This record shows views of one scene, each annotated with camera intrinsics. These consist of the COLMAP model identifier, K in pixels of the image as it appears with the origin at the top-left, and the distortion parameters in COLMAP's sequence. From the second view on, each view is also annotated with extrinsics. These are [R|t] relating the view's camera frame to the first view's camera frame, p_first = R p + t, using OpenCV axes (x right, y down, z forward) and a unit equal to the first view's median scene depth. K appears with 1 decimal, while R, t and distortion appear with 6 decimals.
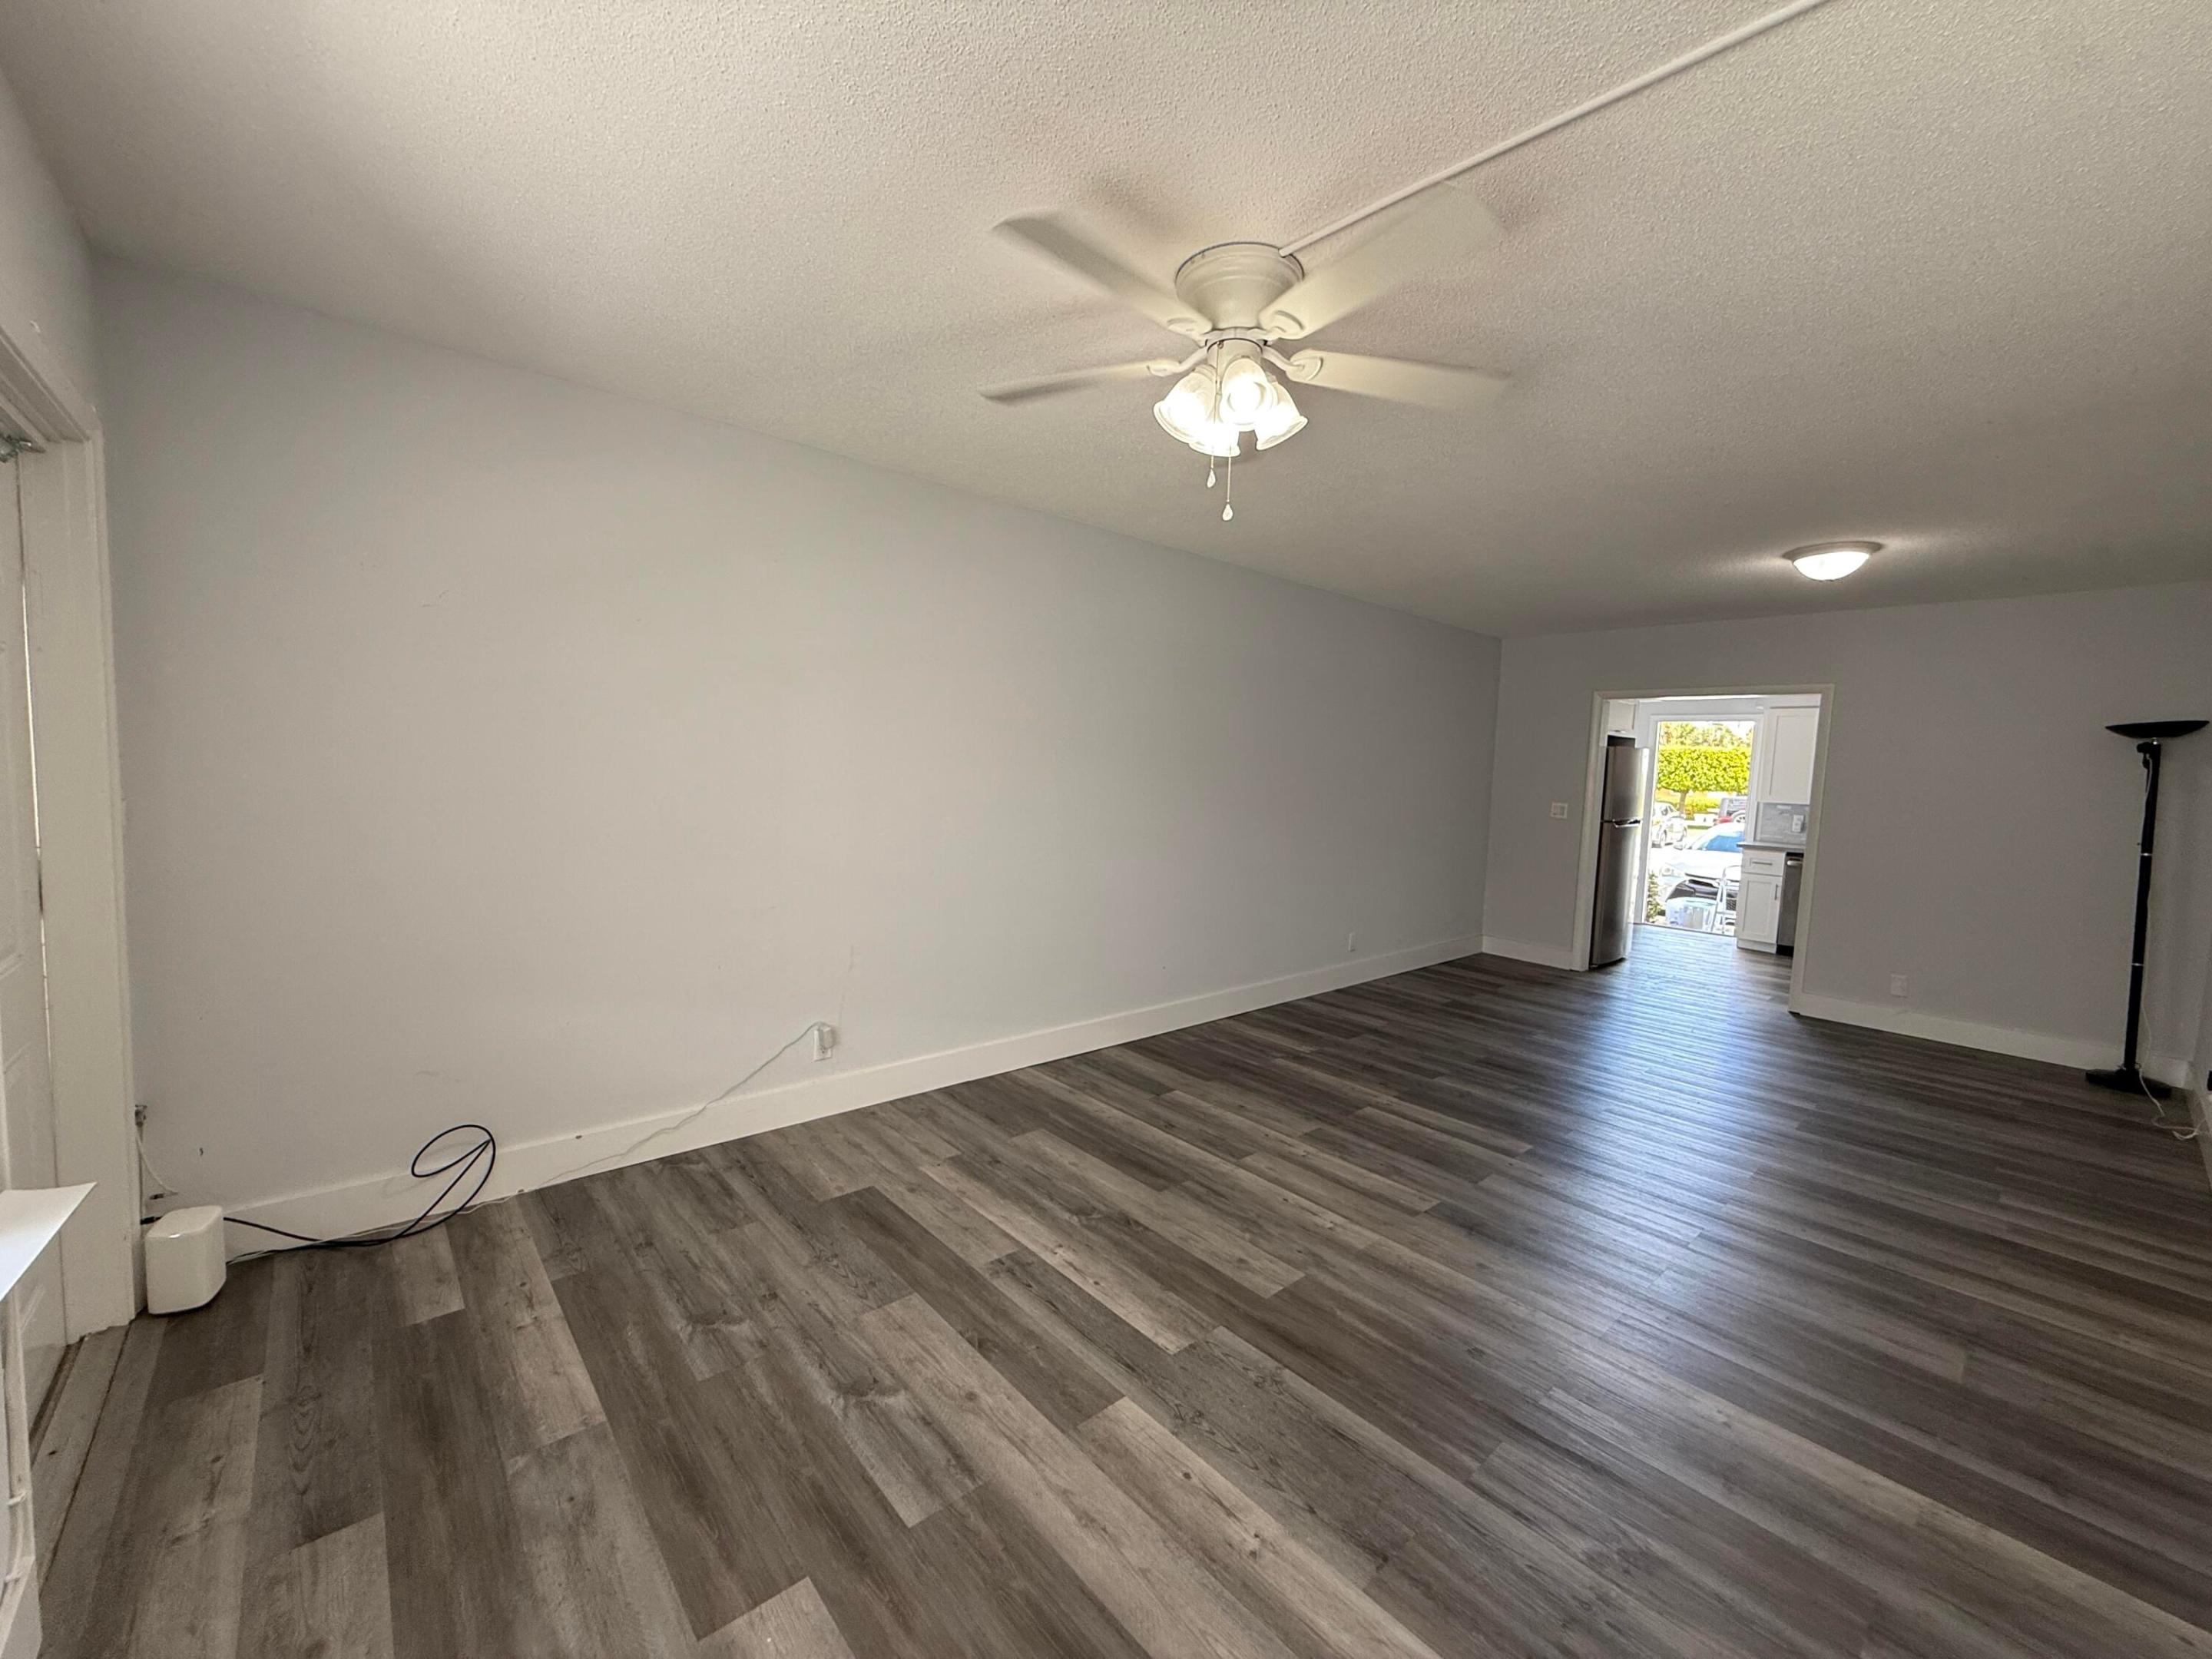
lens RADIAL K [[877.3, 0, 1106.0], [0, 877.3, 829.5], [0, 0, 1]] dist [0.000703, -0.000646]
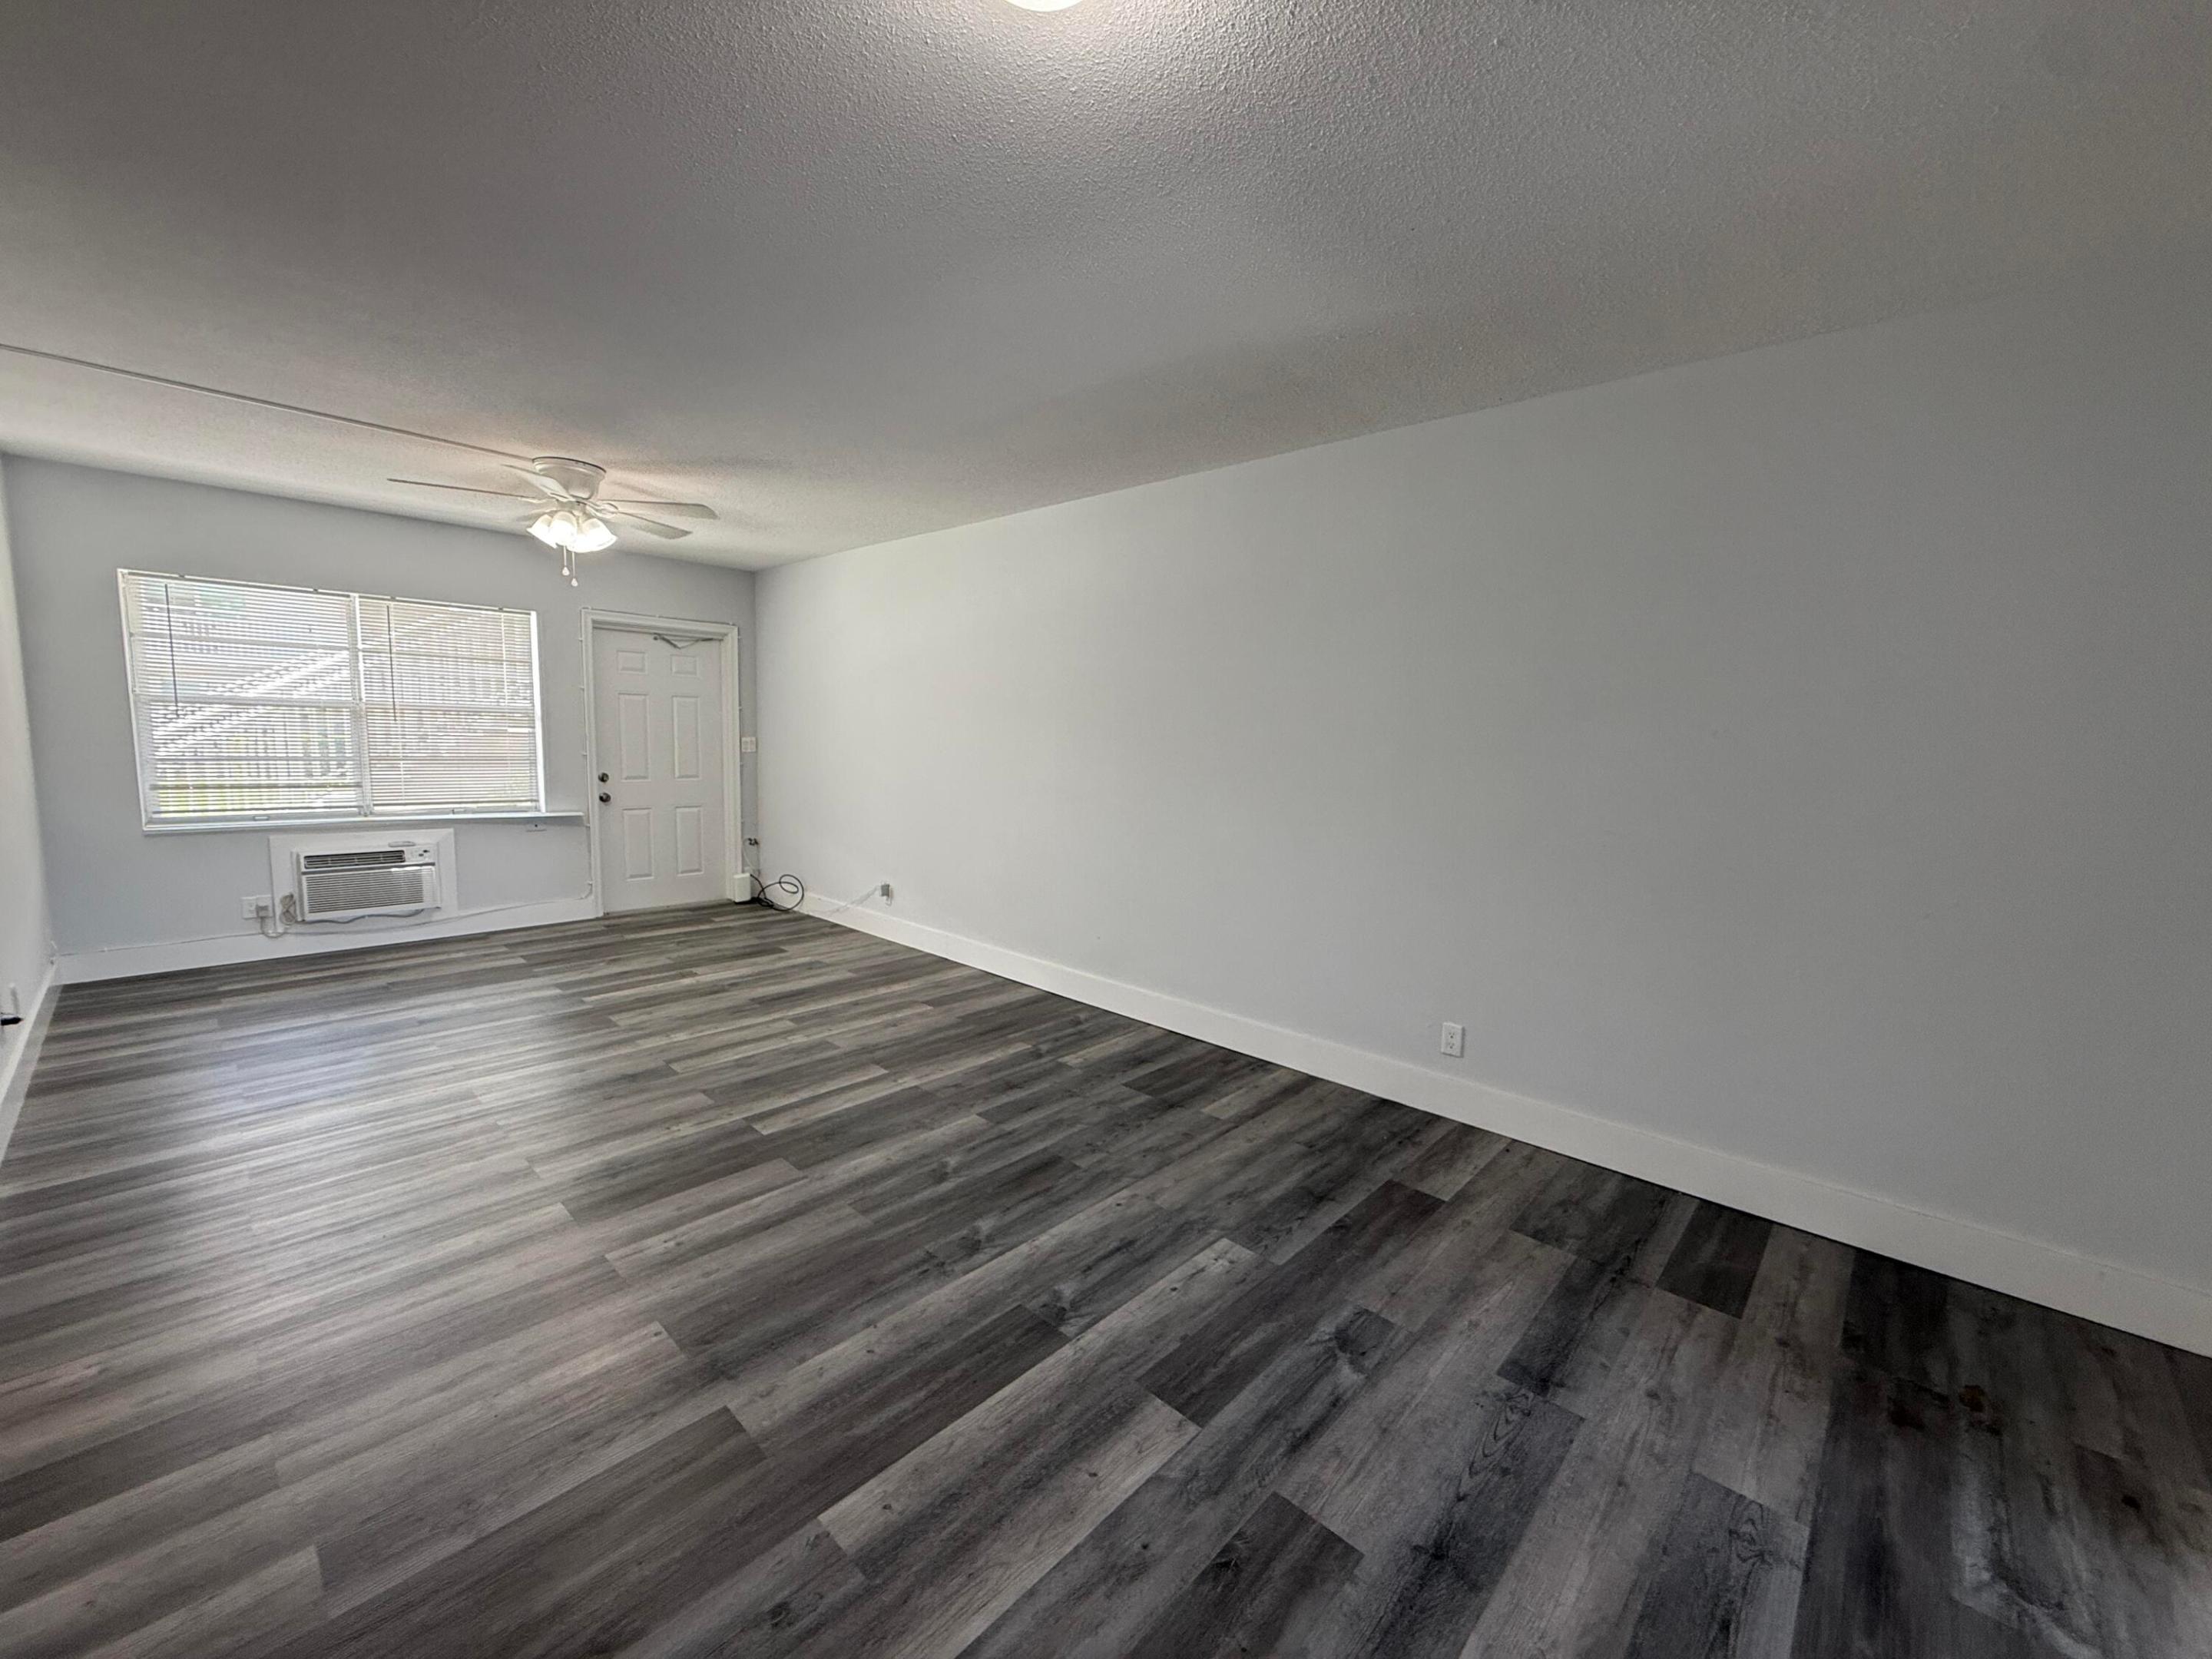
lens RADIAL K [[879.4, 0, 1100.3], [0, 879.4, 834.5], [0, 0, 1]] dist [-0.000637, 0.000608]
pose [[0.089340, 0.081109, -0.992693, 1.698008], [-0.099119, 0.992455, 0.072170, -0.037120], [0.991057, 0.091947, 0.096705, 1.525975]]
